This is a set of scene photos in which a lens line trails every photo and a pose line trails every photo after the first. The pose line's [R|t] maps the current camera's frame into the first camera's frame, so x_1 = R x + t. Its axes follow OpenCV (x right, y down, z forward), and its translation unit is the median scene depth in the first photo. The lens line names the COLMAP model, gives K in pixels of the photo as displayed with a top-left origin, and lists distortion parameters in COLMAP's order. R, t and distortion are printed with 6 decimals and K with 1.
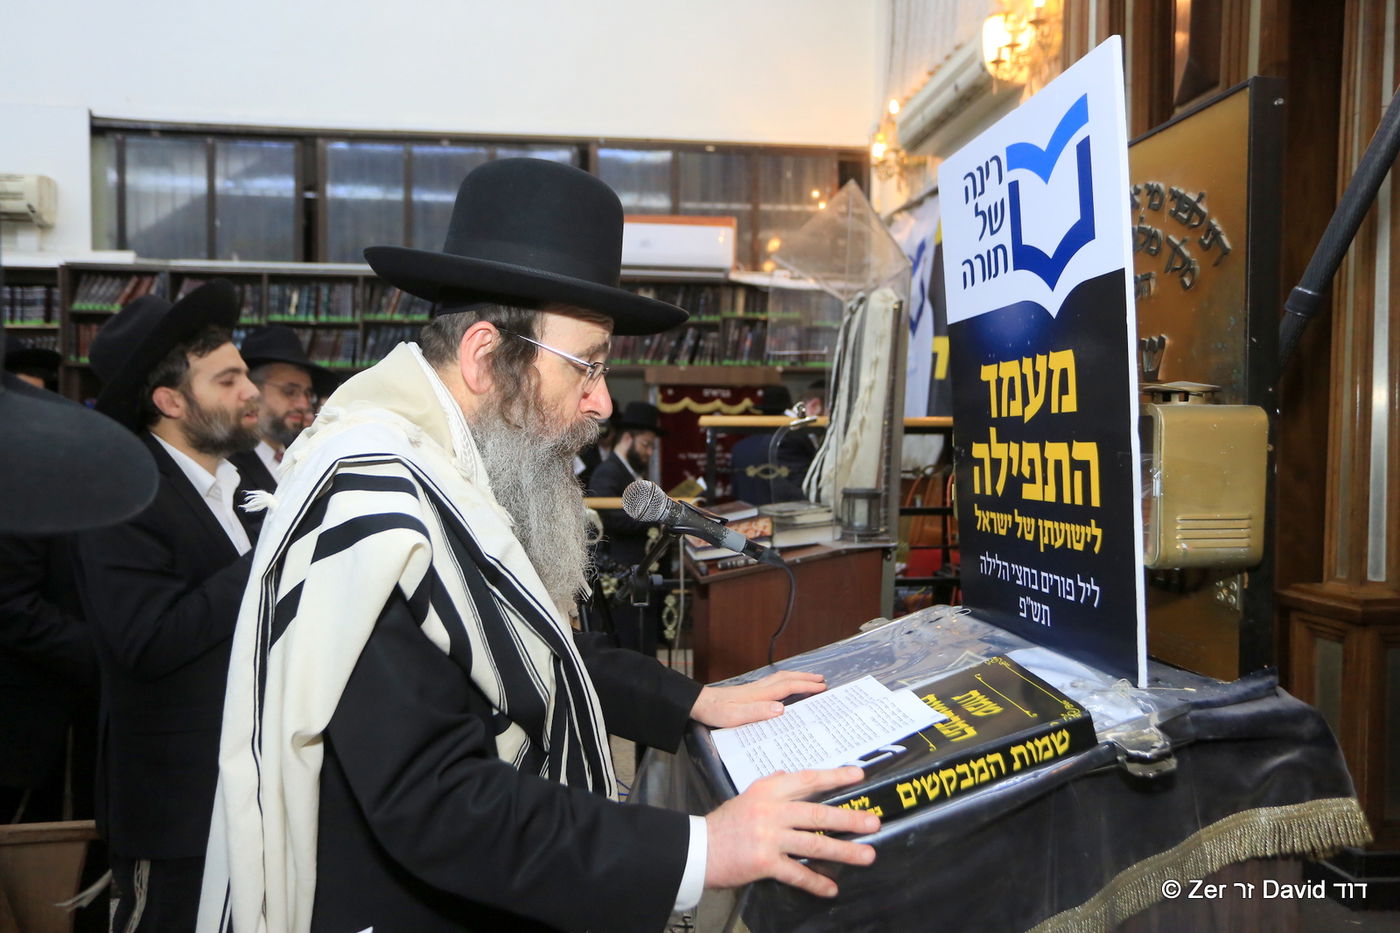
lens RADIAL K [[1017.1, 0, 702.7], [0, 1017.1, 470.2], [0, 0, 1]] dist [-0.011765, 0.044909]
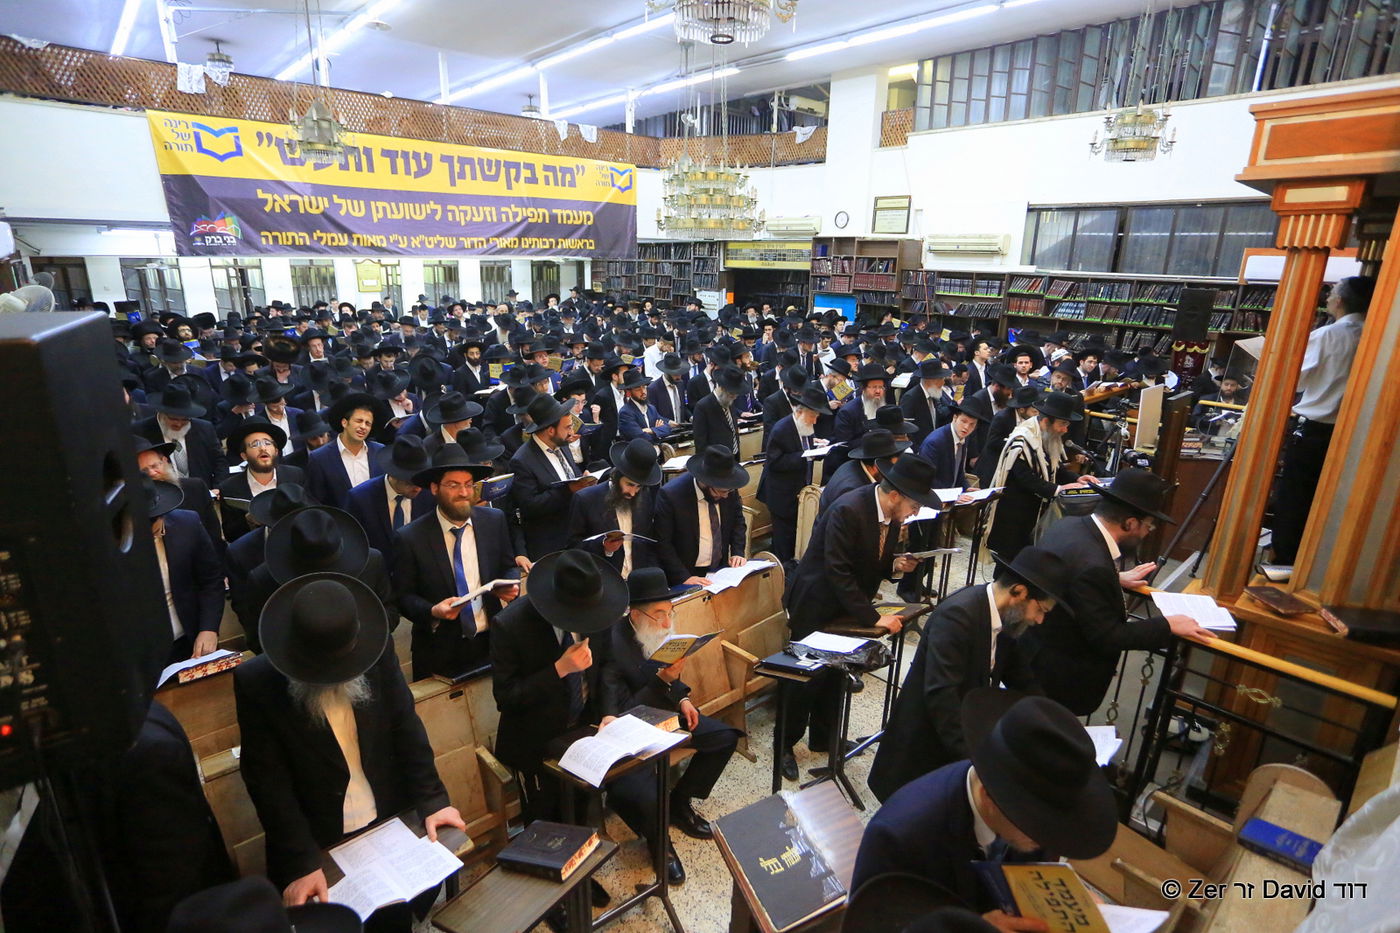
lens RADIAL K [[715.4, 0, 693.9], [0, 715.4, 470.4], [0, 0, 1]] dist [-0.049503, 0.023577]
pose [[0.569554, 0.241348, -0.785722, 0.788381], [-0.040875, 0.963054, 0.266189, -0.340254], [0.820937, -0.119493, 0.558376, -1.255361]]
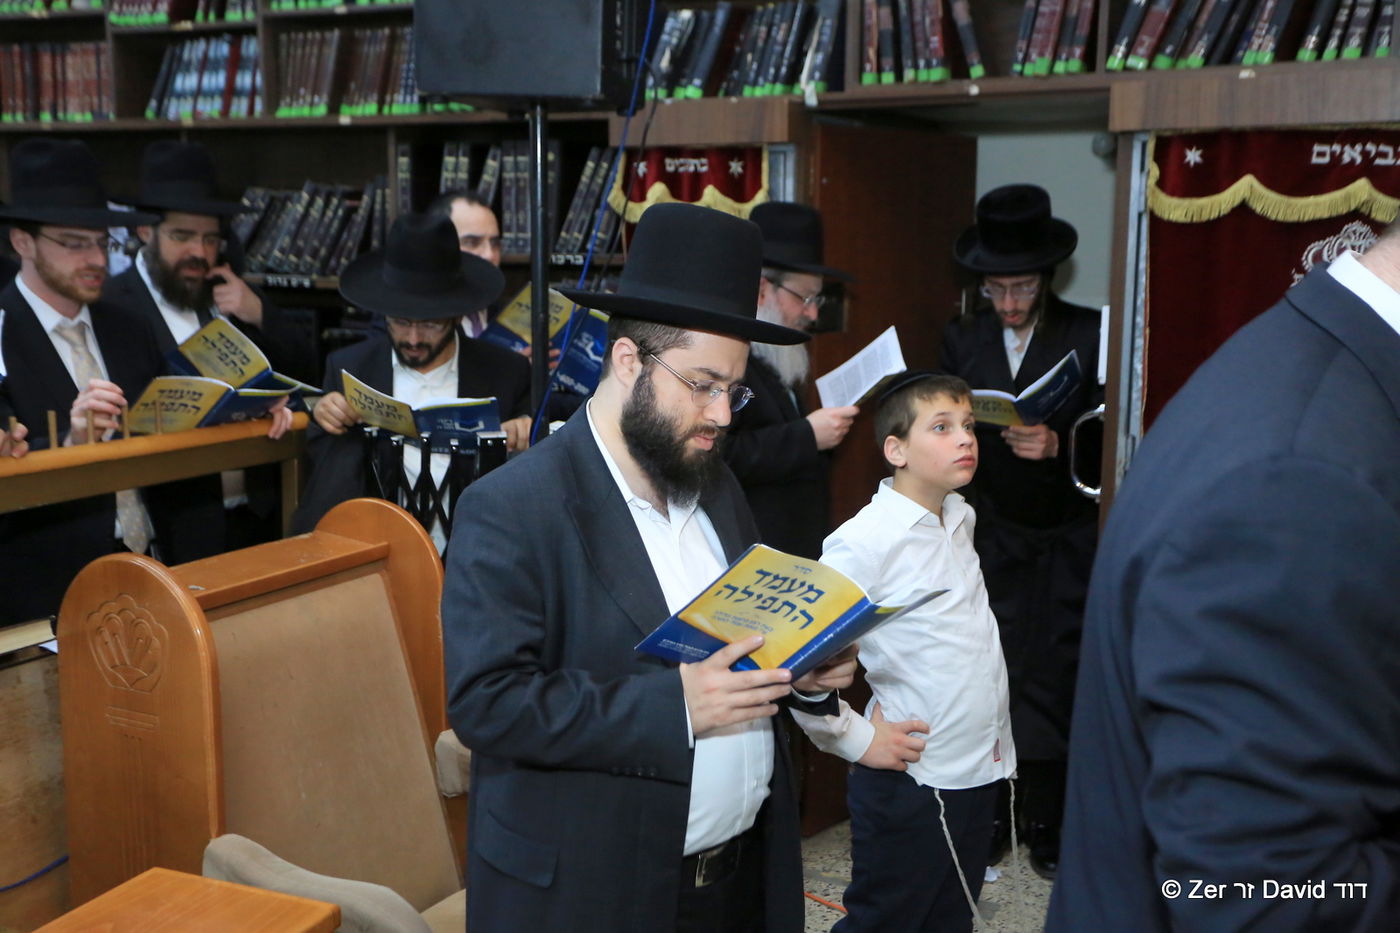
lens RADIAL K [[1531.1, 0, 737.5], [0, 1531.1, 456.6], [0, 0, 1]] dist [0.039962, 0.000000]
pose [[0.842464, 0.078342, -0.533027, 0.234934], [-0.016849, 0.992718, 0.119275, -0.084852], [0.538490, -0.091504, 0.837649, 1.120832]]
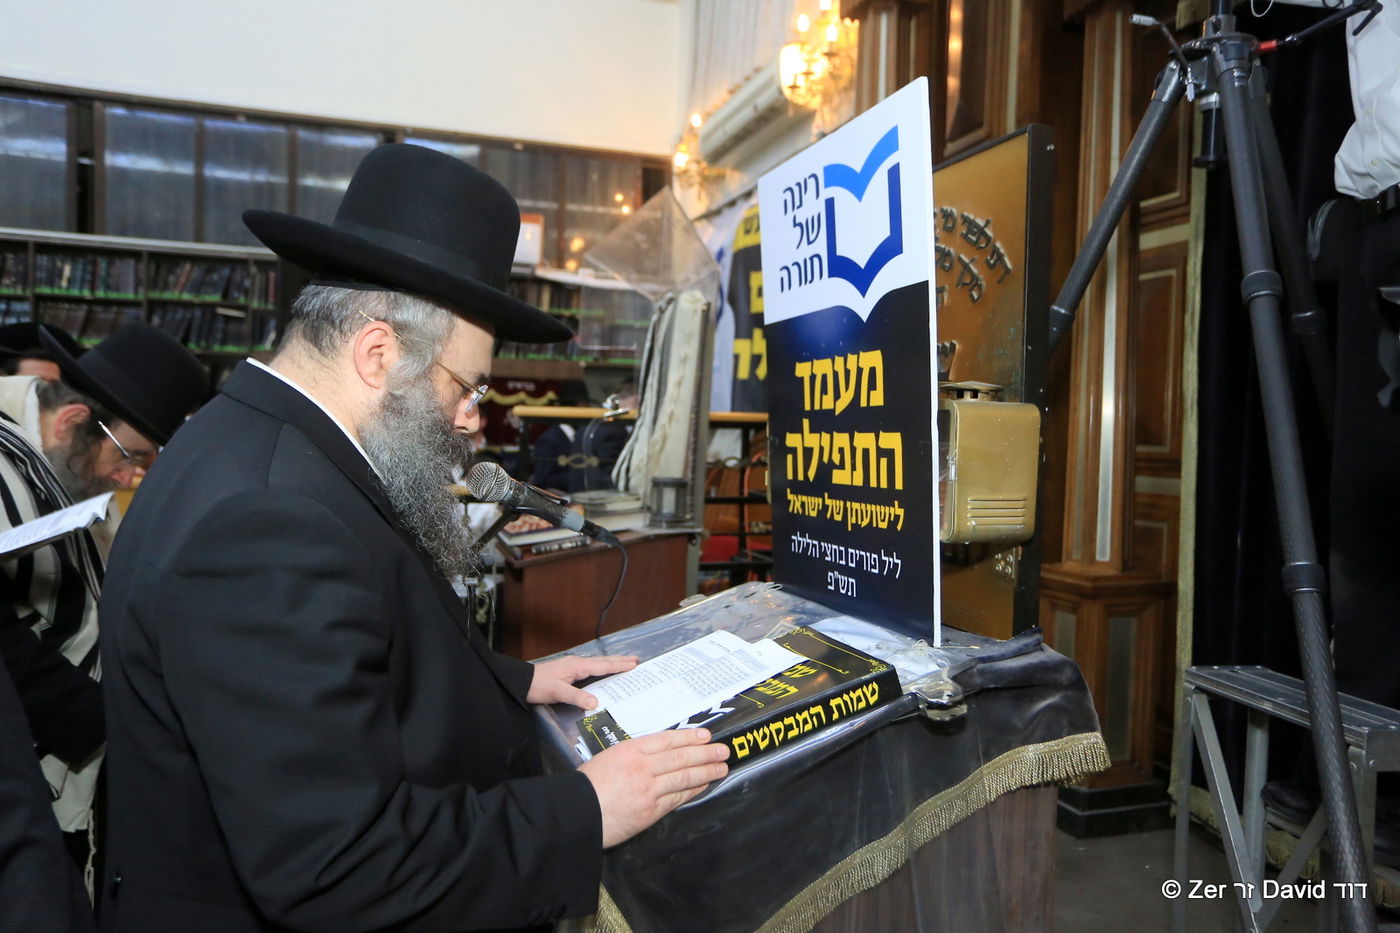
lens RADIAL K [[981.7, 0, 697.8], [0, 981.7, 469.1], [0, 0, 1]] dist [-0.016622, 0.042731]
pose [[0.979967, 0.012777, 0.198750, -0.018969], [-0.013857, 0.999896, 0.004046, 0.004292], [-0.198678, -0.006719, 0.980042, -0.010859]]
